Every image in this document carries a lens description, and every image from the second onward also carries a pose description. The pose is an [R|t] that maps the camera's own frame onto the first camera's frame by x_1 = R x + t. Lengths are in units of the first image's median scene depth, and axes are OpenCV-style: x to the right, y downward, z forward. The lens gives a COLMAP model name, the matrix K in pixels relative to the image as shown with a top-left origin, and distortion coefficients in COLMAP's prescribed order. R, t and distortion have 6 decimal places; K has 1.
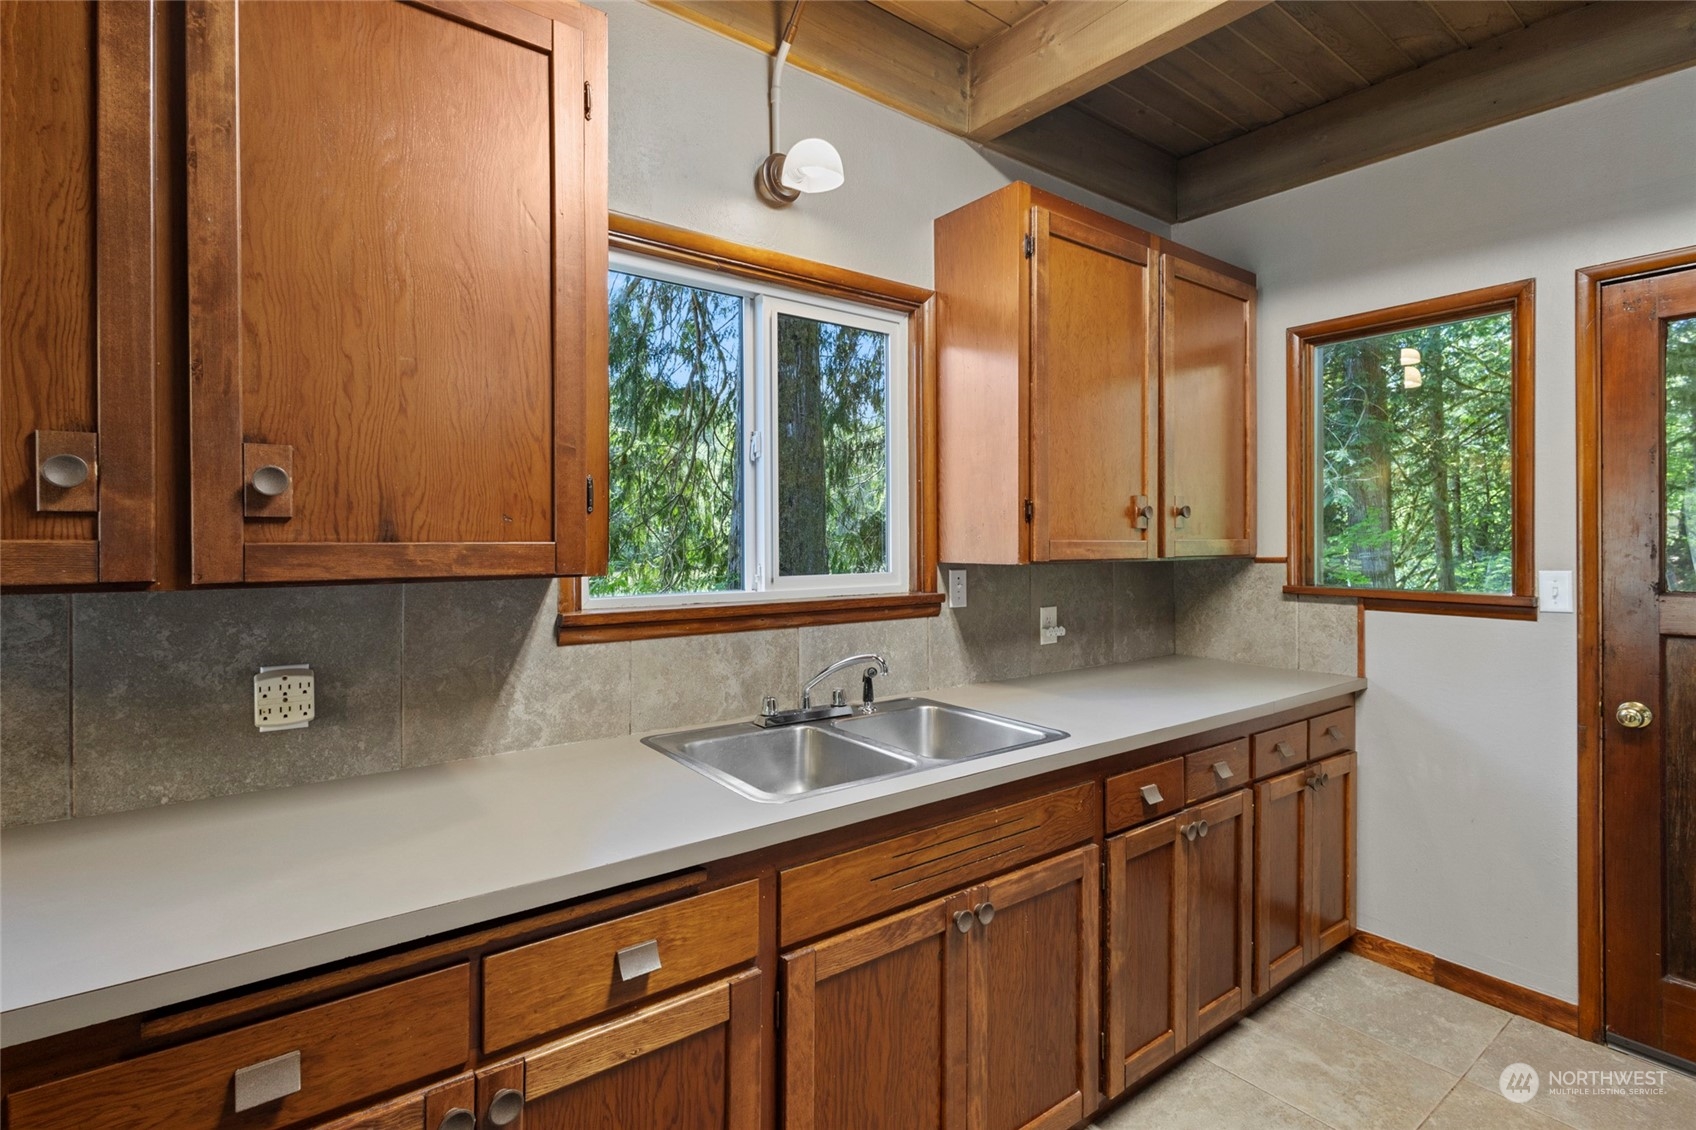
lens RADIAL K [[784.2, 0, 847.0], [0, 784.2, 546.7], [0, 0, 1]] dist [0.015304, -0.005270]
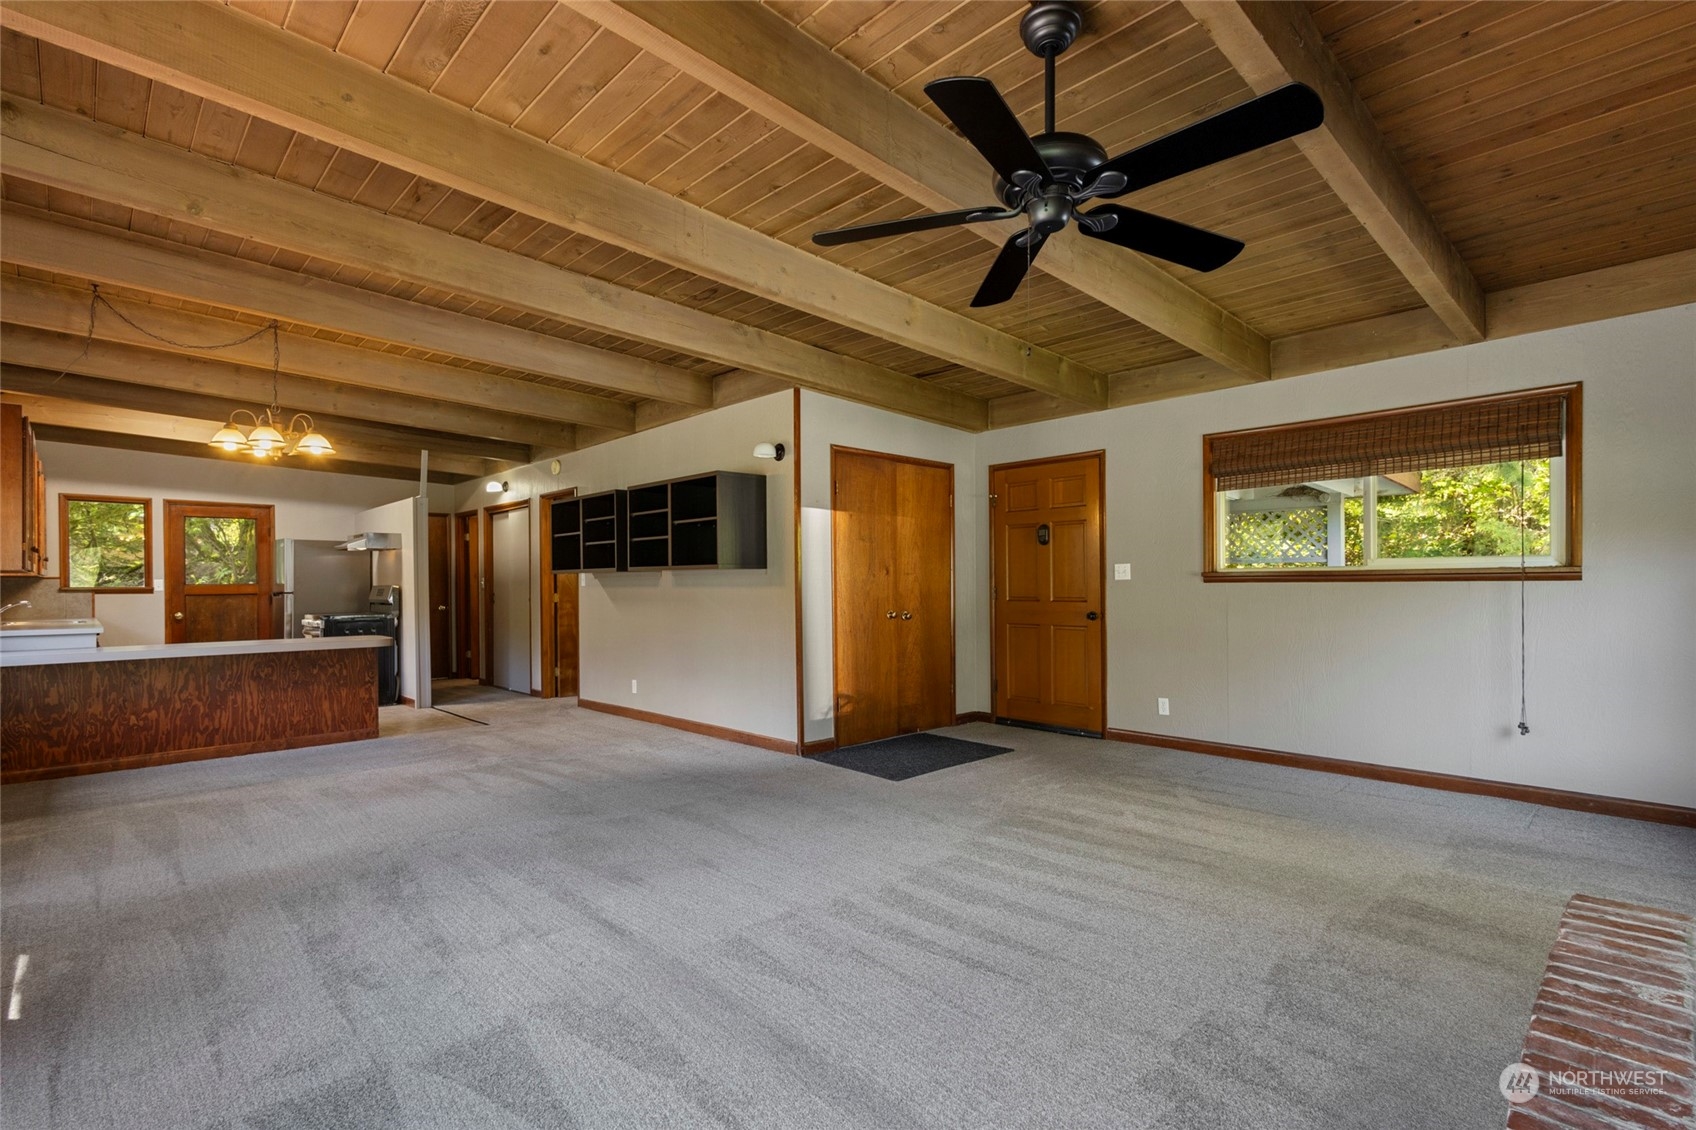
lens RADIAL K [[784.2, 0, 853.1], [0, 784.2, 584.7], [0, 0, 1]] dist [0.015304, -0.005270]
pose [[-0.123899, 0.002226, 0.992292, -3.098794], [0.015920, 0.999873, -0.000255, 0.105139], [-0.992167, 0.015766, -0.123919, -1.712585]]
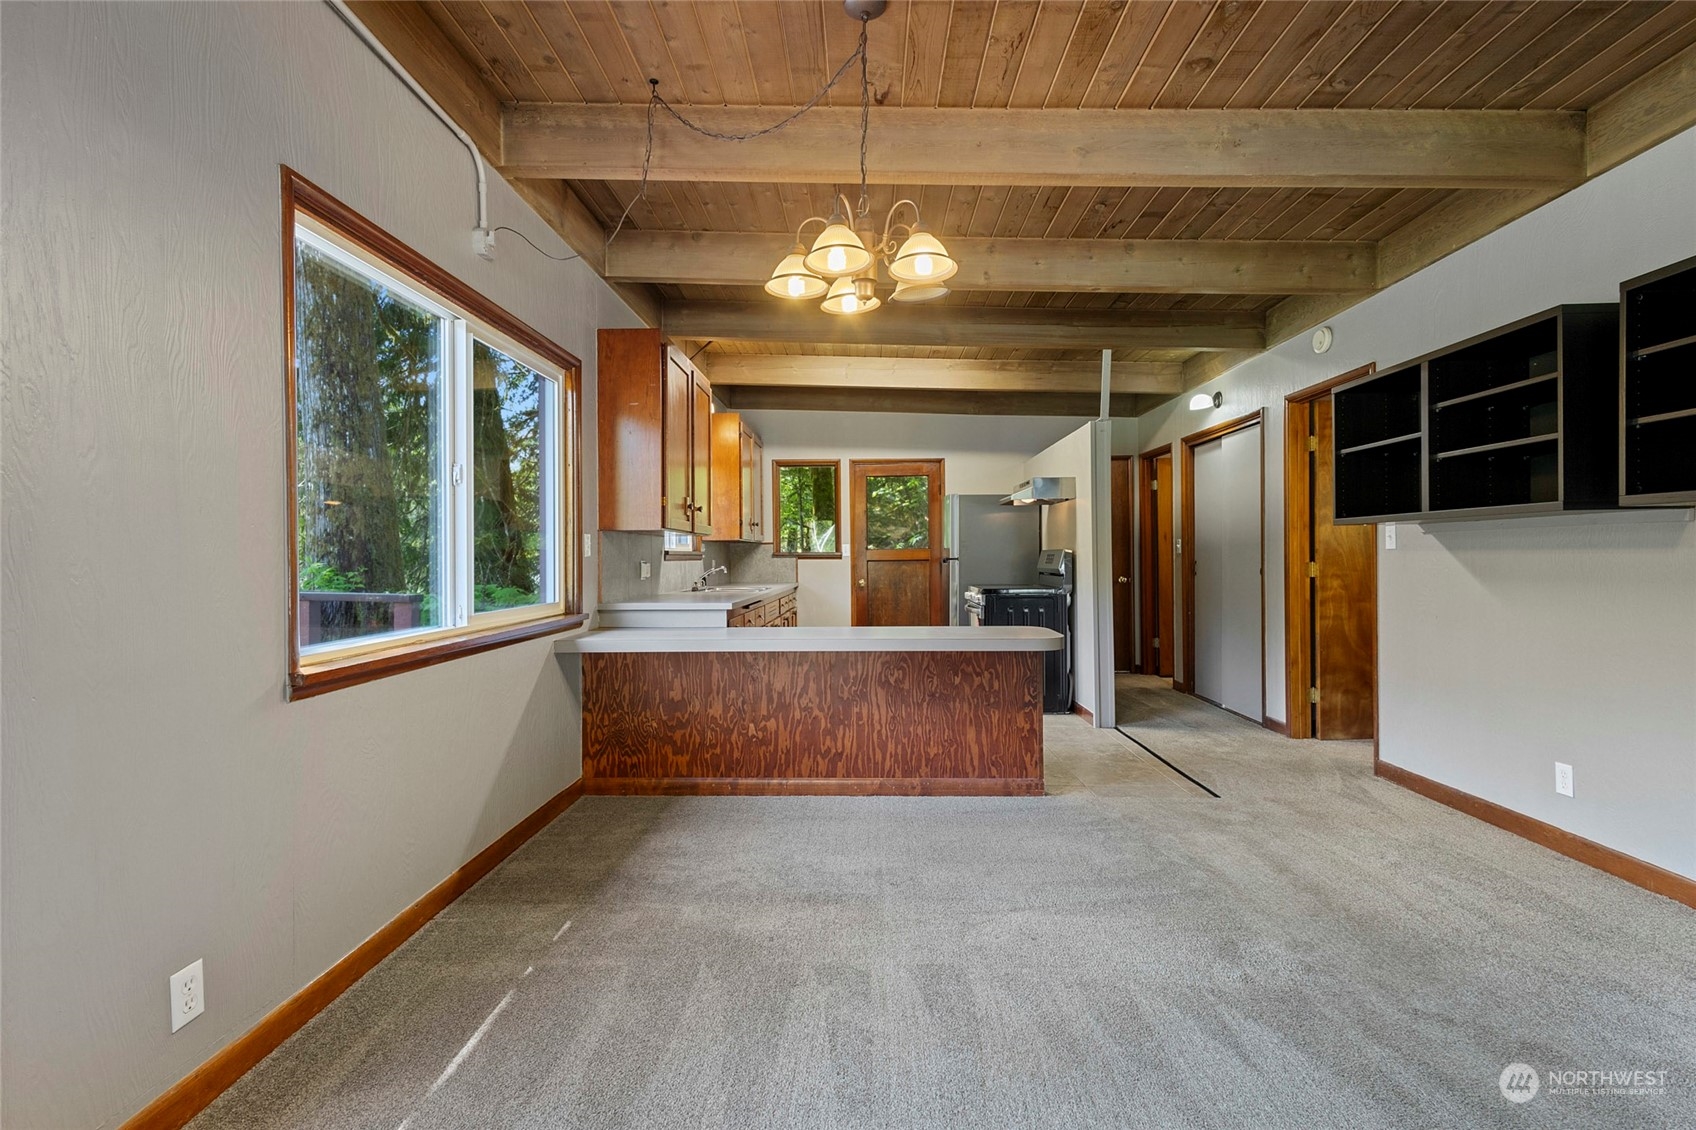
lens RADIAL K [[784.2, 0, 849.8], [0, 784.2, 562.6], [0, 0, 1]] dist [0.015304, -0.005270]
pose [[0.624299, -0.008794, 0.781136, -1.764232], [0.012673, 0.999919, 0.001129, 0.105997], [-0.781082, 0.009195, 0.624360, -1.147173]]
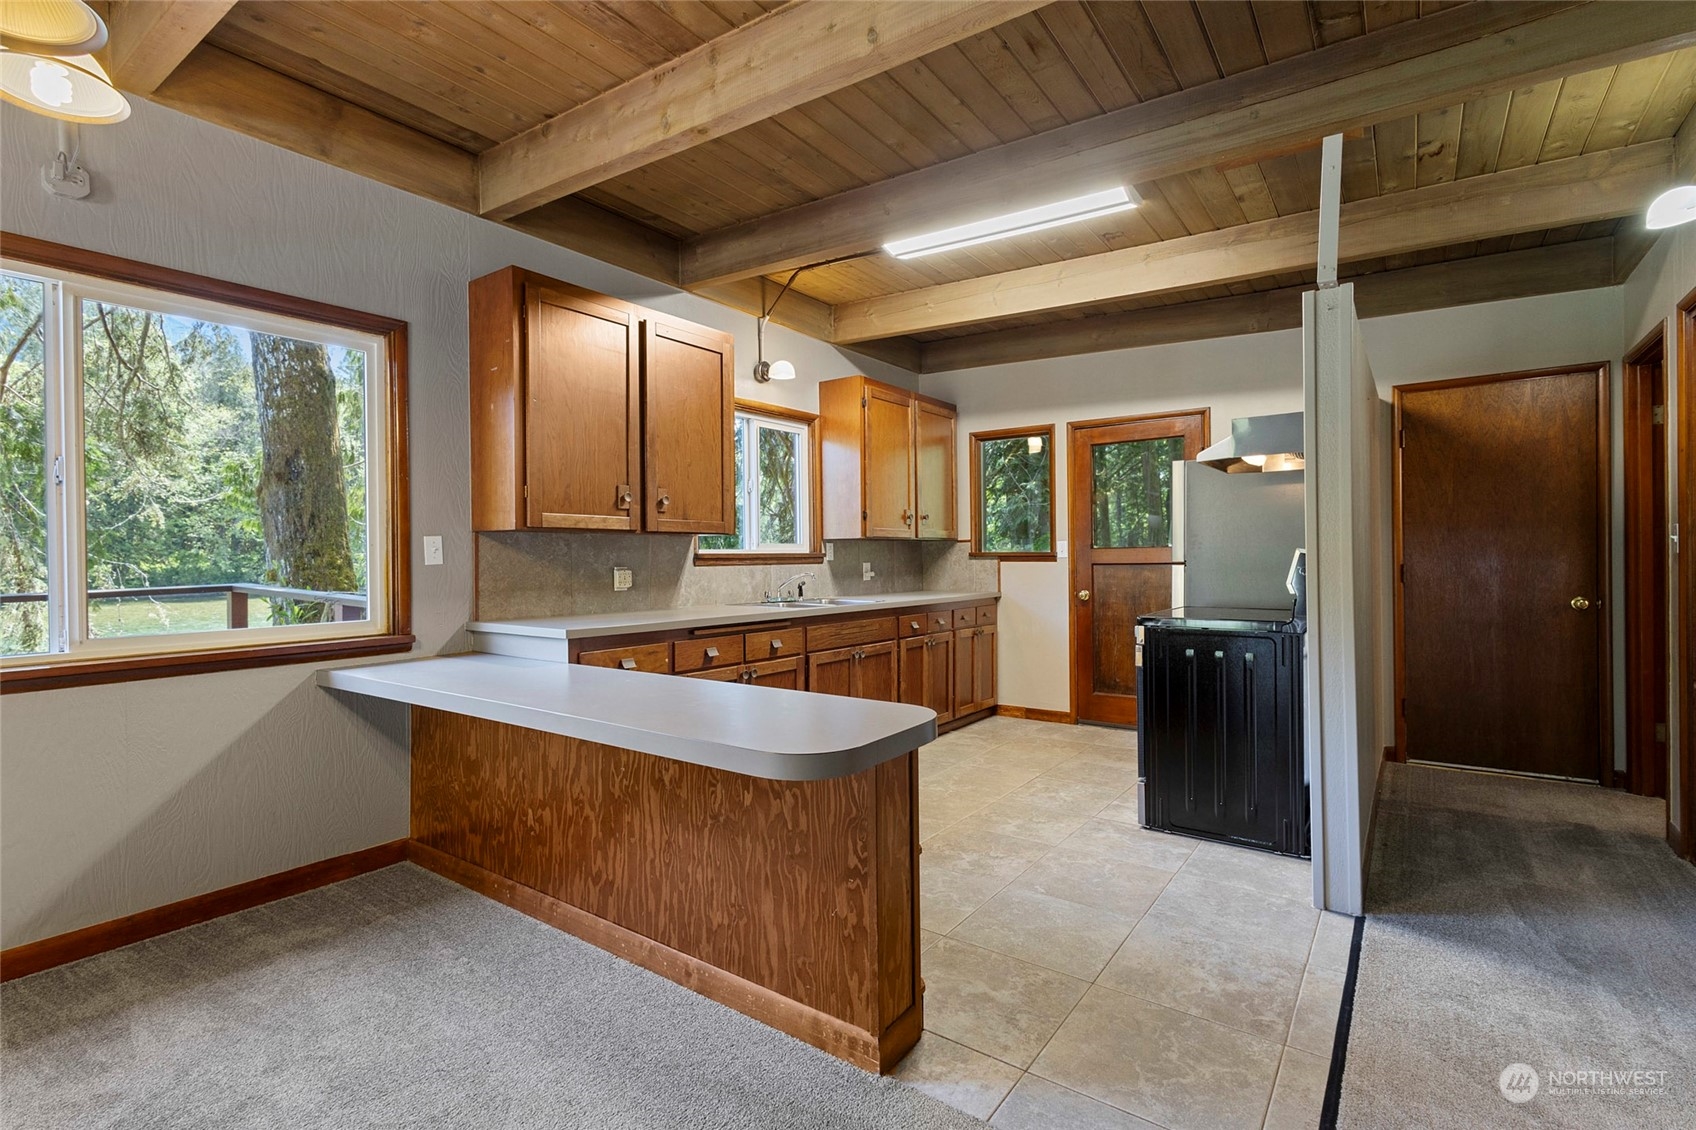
lens RADIAL K [[784.2, 0, 845.0], [0, 784.2, 568.0], [0, 0, 1]] dist [0.015304, -0.005270]
pose [[0.956006, -0.011386, 0.293125, -0.492238], [0.009750, 0.999928, 0.007041, 0.091156], [-0.293184, -0.003873, 0.956048, -1.173825]]
